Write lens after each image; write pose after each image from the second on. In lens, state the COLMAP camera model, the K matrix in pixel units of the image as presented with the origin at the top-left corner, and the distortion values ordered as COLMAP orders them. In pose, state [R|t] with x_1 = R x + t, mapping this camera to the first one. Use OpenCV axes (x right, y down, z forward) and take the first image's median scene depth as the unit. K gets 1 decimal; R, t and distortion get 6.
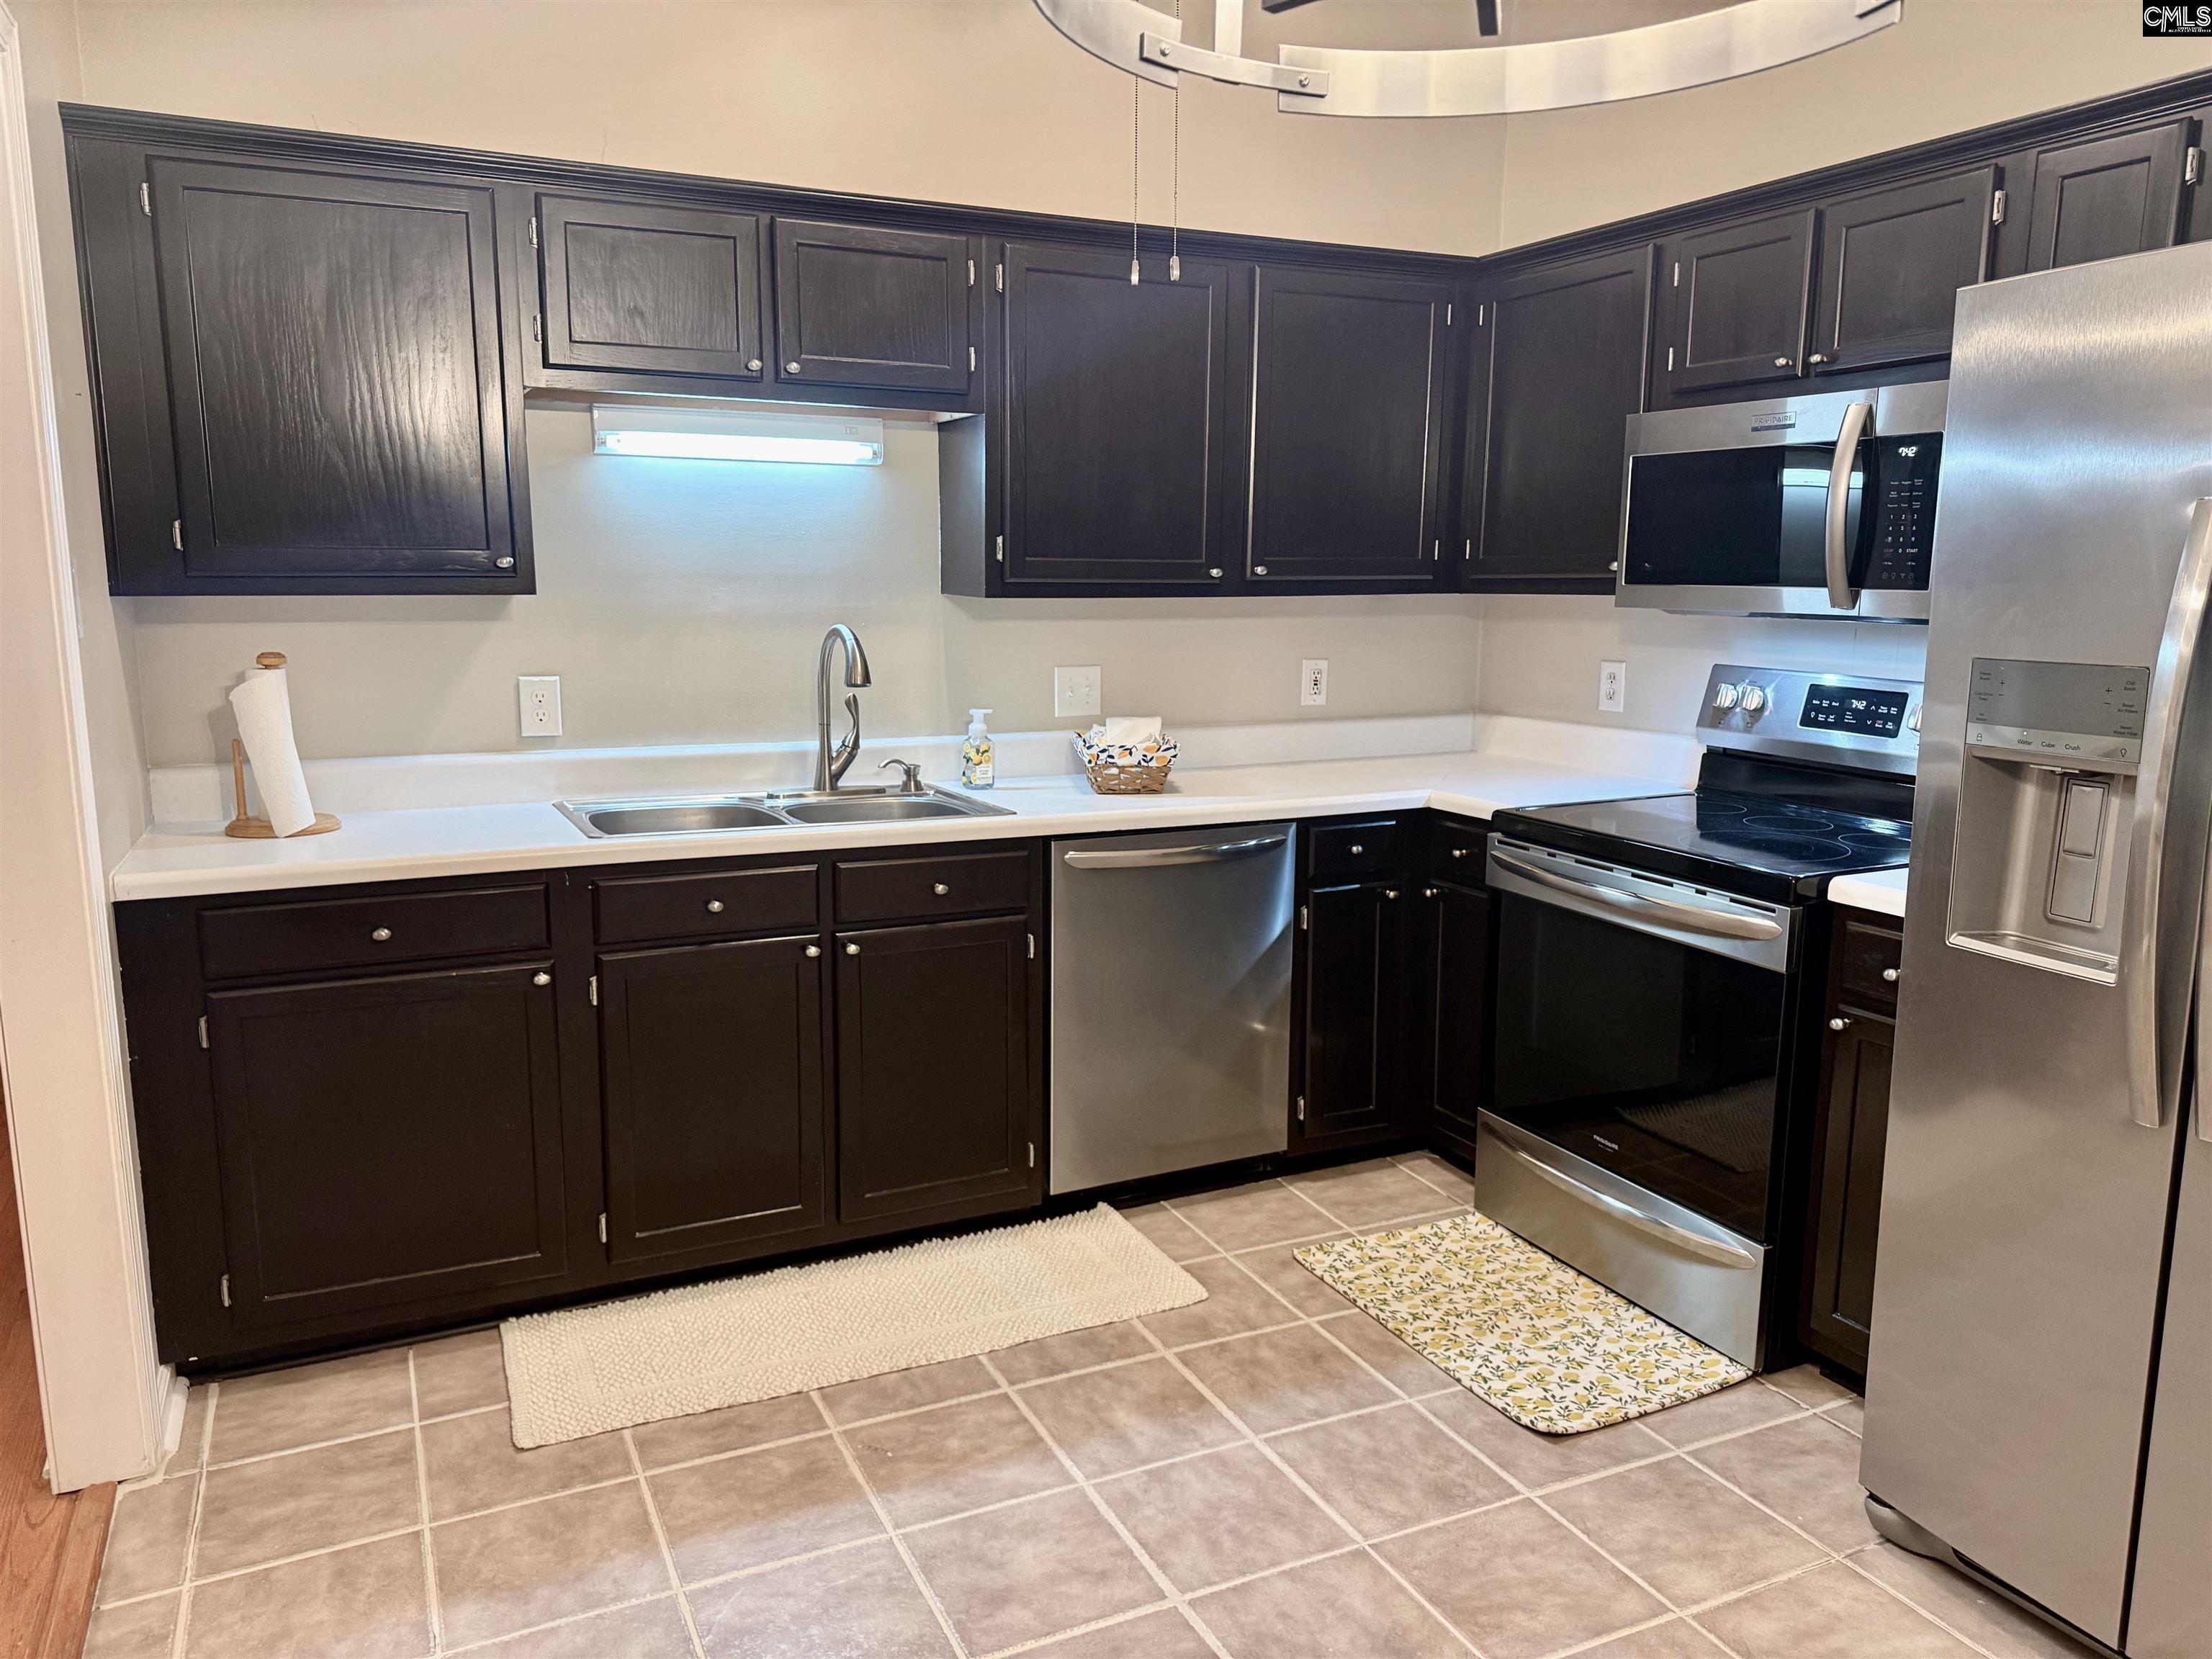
lens RADIAL K [[1589.9, 0, 1103.7], [0, 1589.9, 843.9], [0, 0, 1]] dist [0.108022, -0.174417]
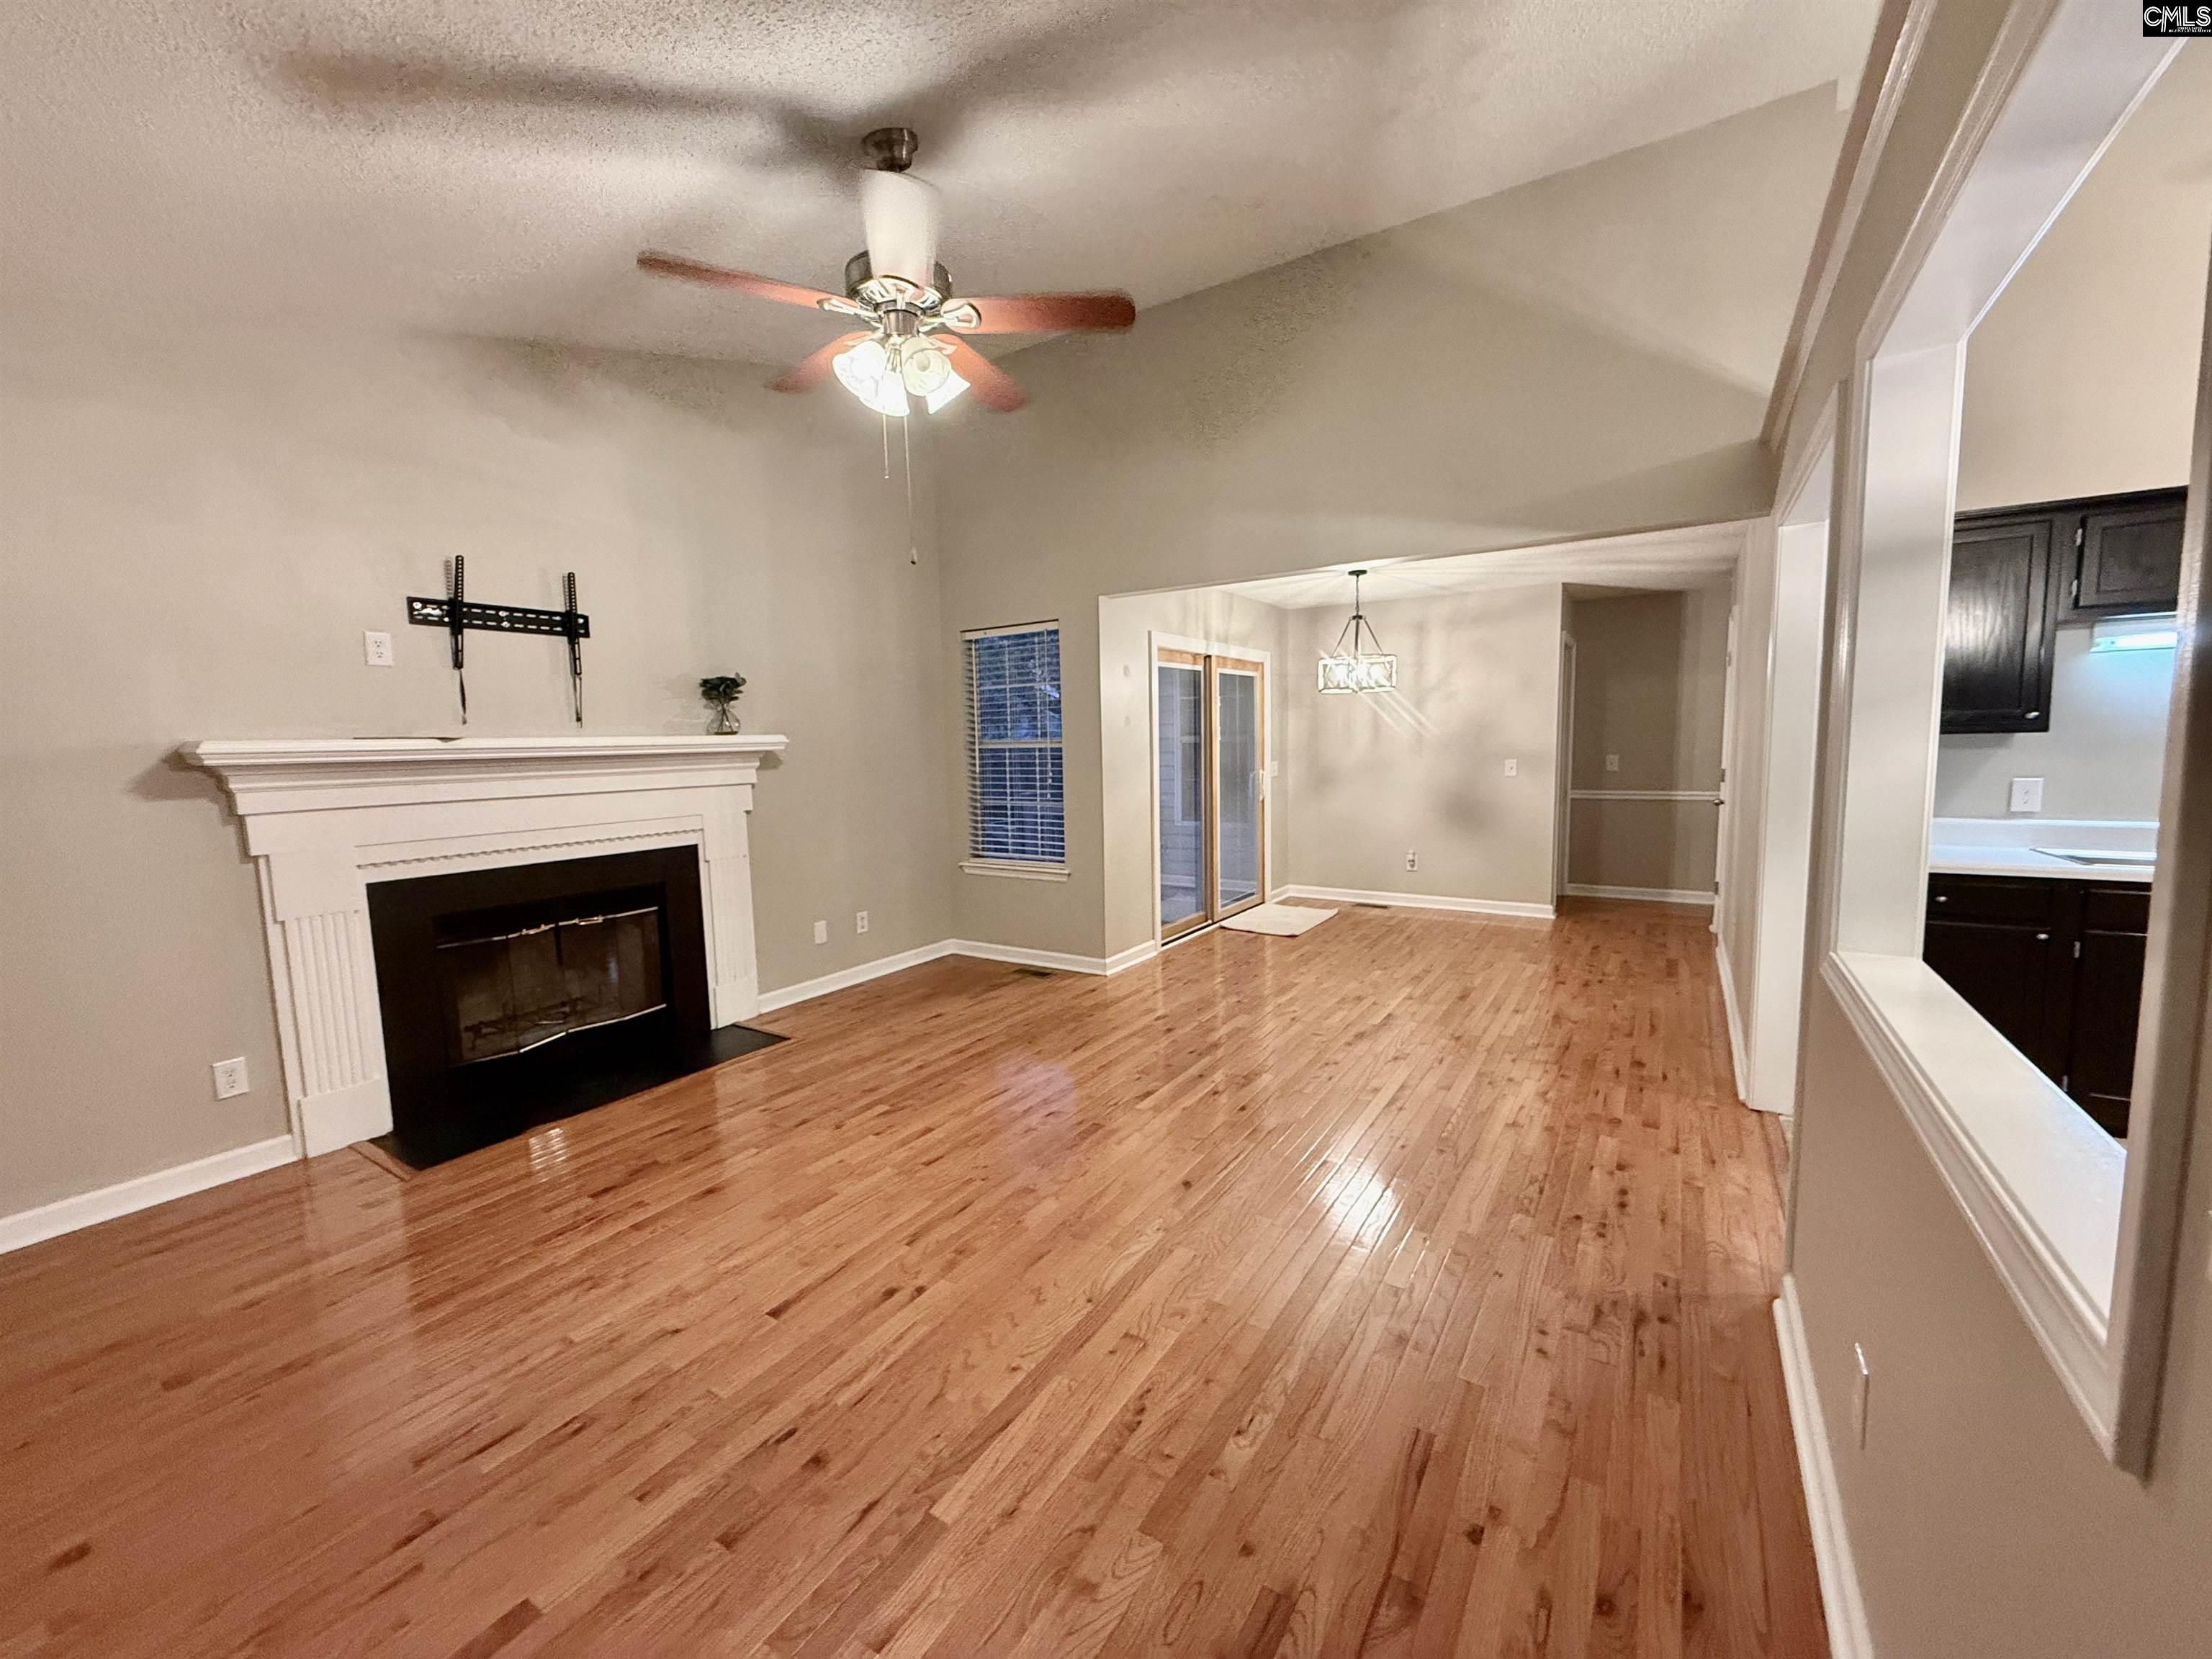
lens RADIAL K [[880.7, 0, 1095.9], [0, 880.7, 832.3], [0, 0, 1]] dist [0.000771, -0.000176]
pose [[0.517567, 0.070537, -0.852730, -0.044735], [-0.118140, 0.992942, 0.010430, 0.068368], [0.847448, 0.095343, 0.522247, -0.390588]]
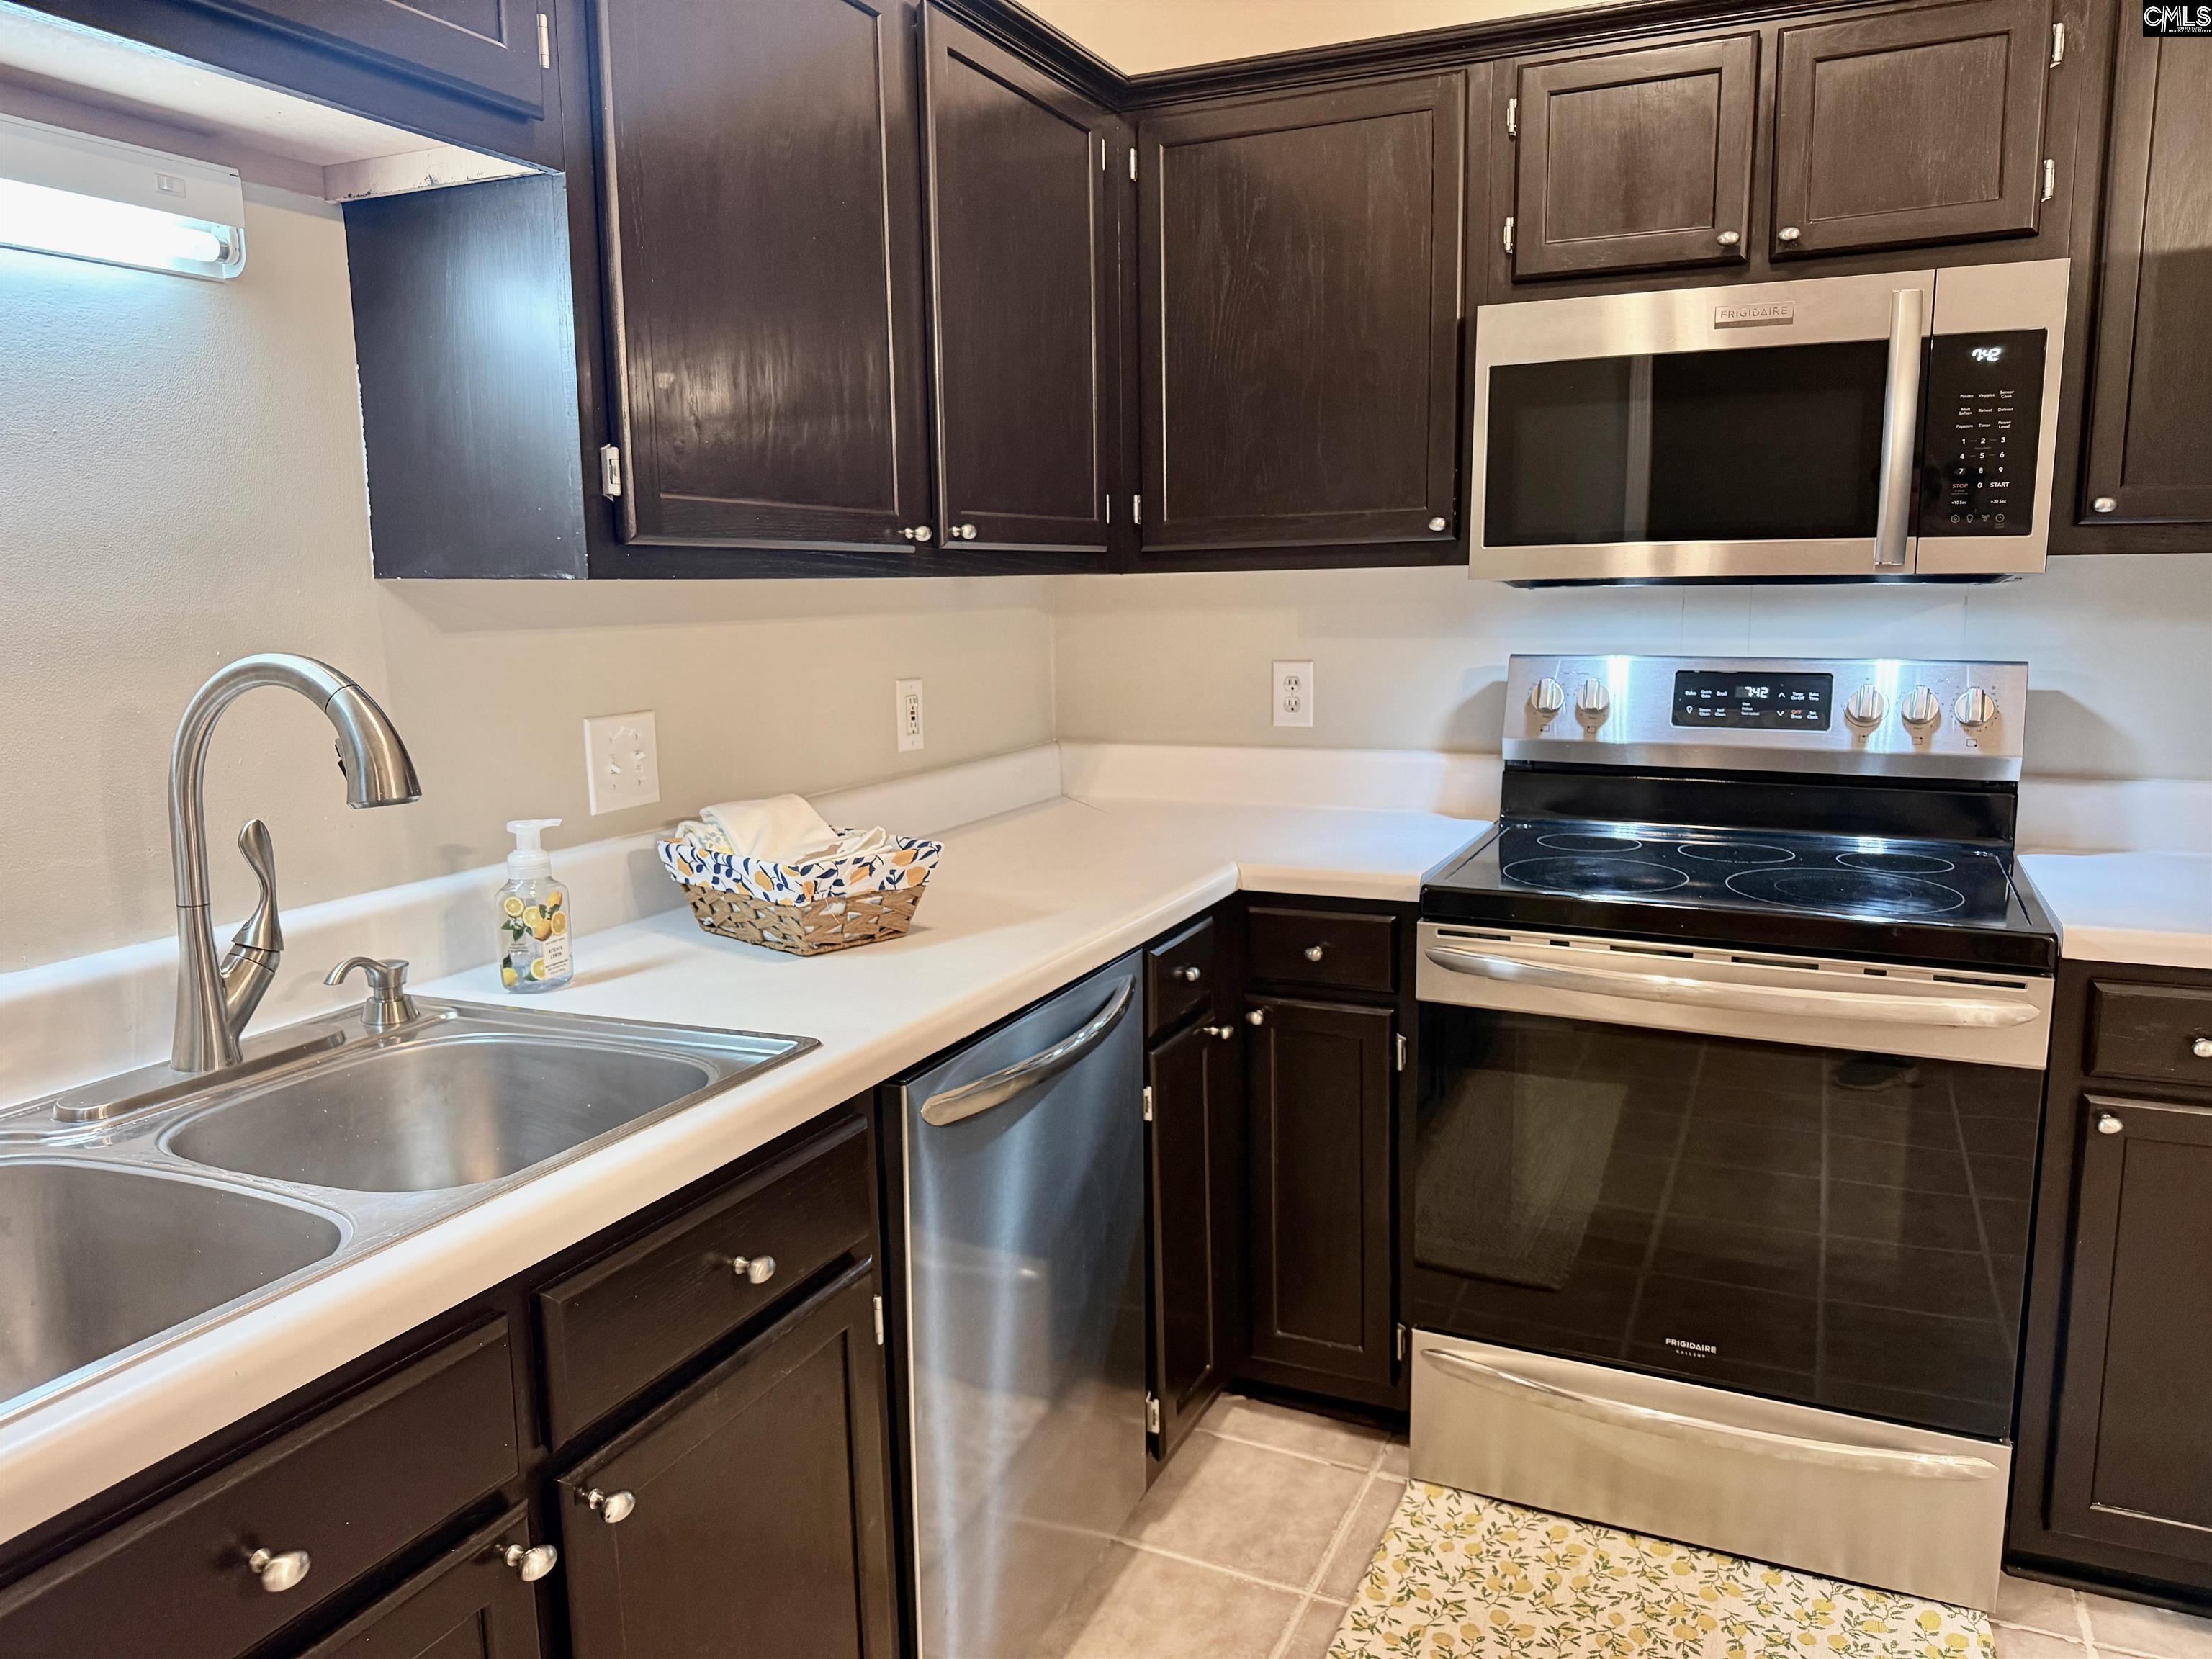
lens RADIAL K [[1574.1, 0, 1115.7], [0, 1574.1, 824.4], [0, 0, 1]] dist [0.060405, -0.078048]
pose [[0.765871, -0.116523, 0.632348, -0.272666], [0.129090, 0.991284, 0.026316, -0.082690], [-0.629902, 0.061475, 0.774238, 0.595482]]
